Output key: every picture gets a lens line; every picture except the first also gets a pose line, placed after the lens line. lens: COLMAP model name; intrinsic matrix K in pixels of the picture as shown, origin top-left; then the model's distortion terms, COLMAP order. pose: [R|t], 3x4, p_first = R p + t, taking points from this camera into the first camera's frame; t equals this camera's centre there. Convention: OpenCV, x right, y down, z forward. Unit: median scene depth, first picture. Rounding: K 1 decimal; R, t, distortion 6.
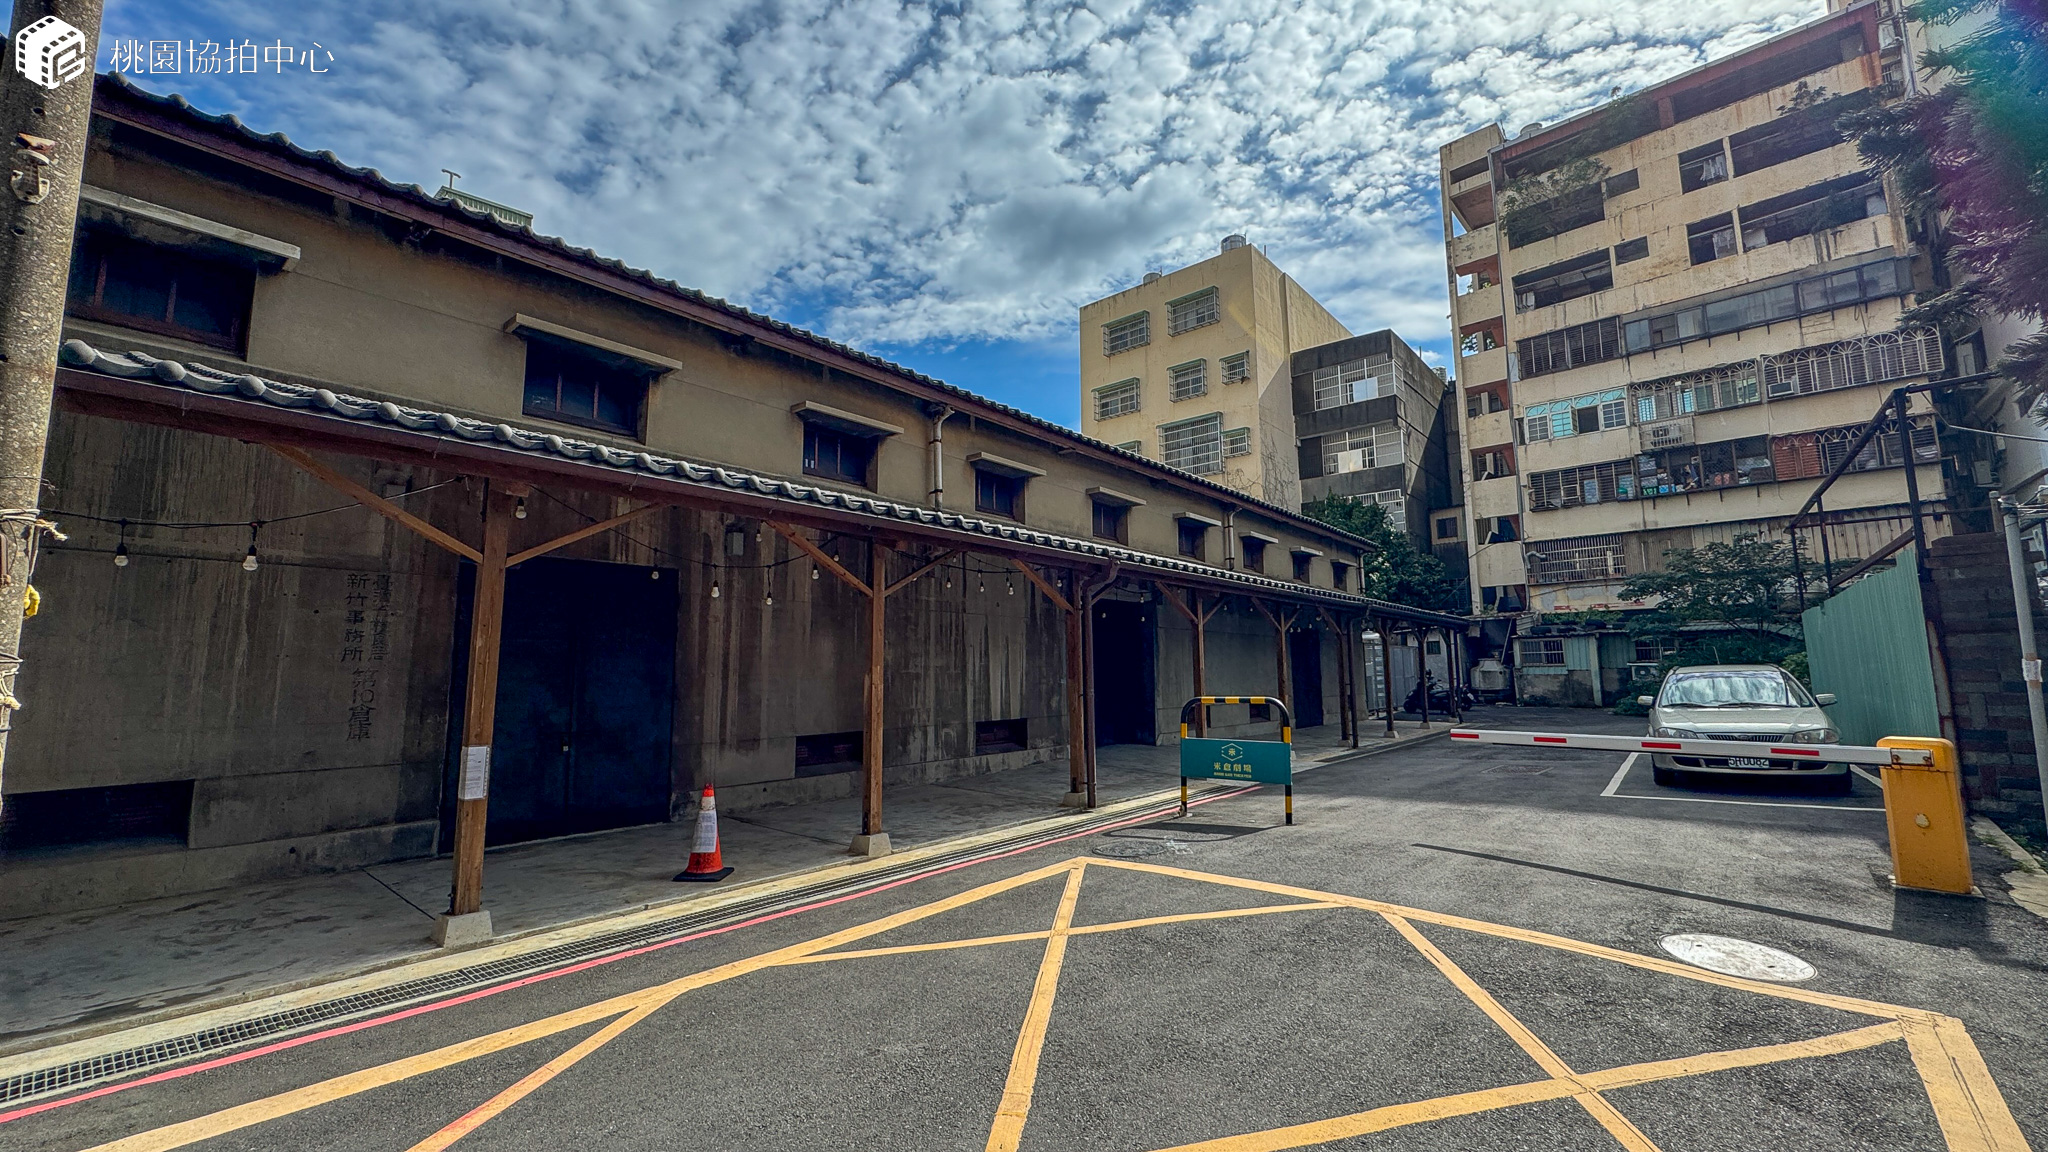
lens RADIAL K [[772.4, 0, 1024.0], [0, 772.4, 576.0], [0, 0, 1]] dist [-0.000226, -0.000023]
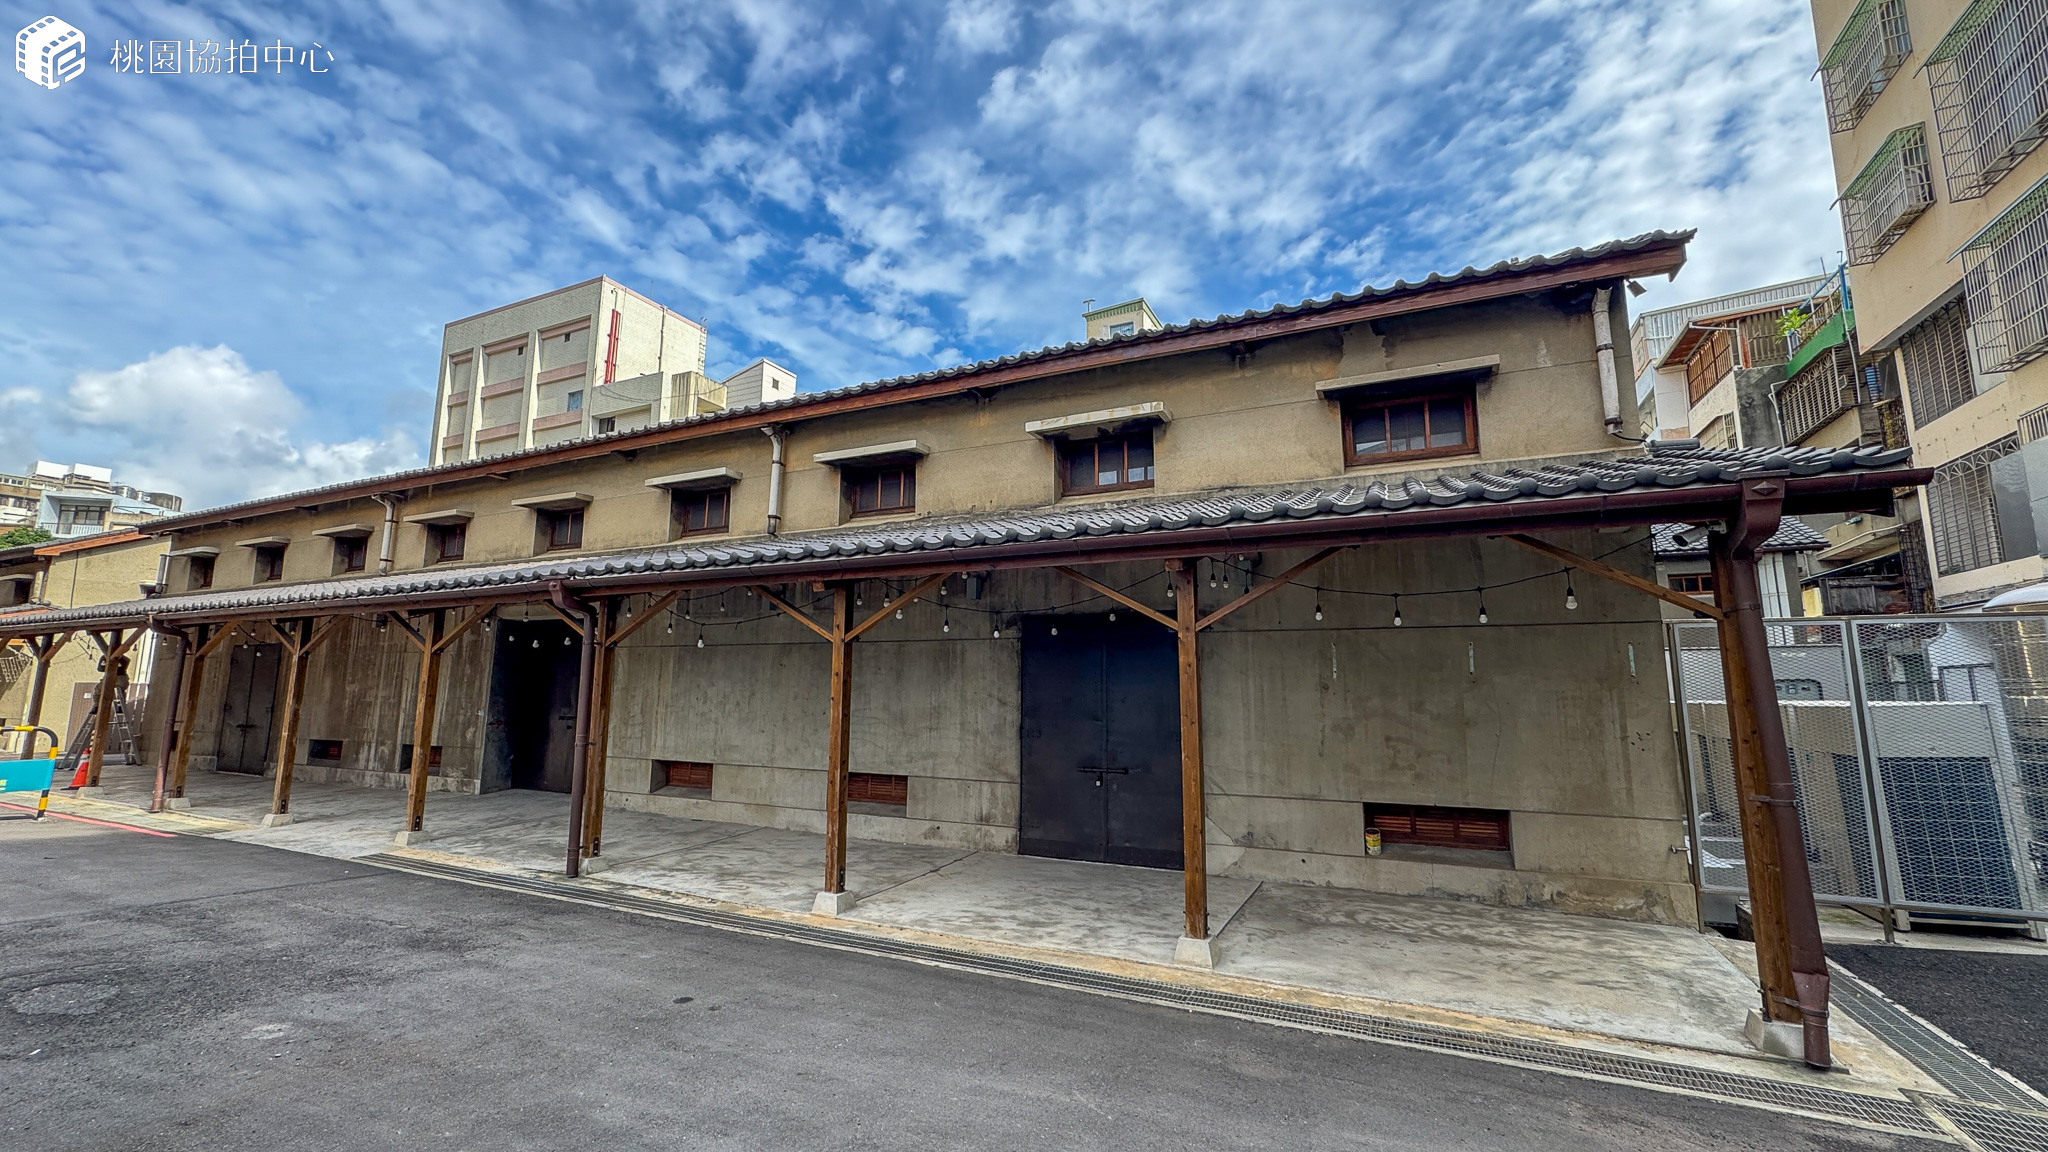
lens RADIAL K [[833.2, 0, 1024.0], [0, 833.2, 576.0], [0, 0, 1]] dist [-0.001153, -0.000097]
pose [[0.256438, -0.157284, -0.953678, 1.280655], [0.094256, 0.986038, -0.137276, 0.177804], [0.961954, -0.054687, 0.267683, 1.412027]]
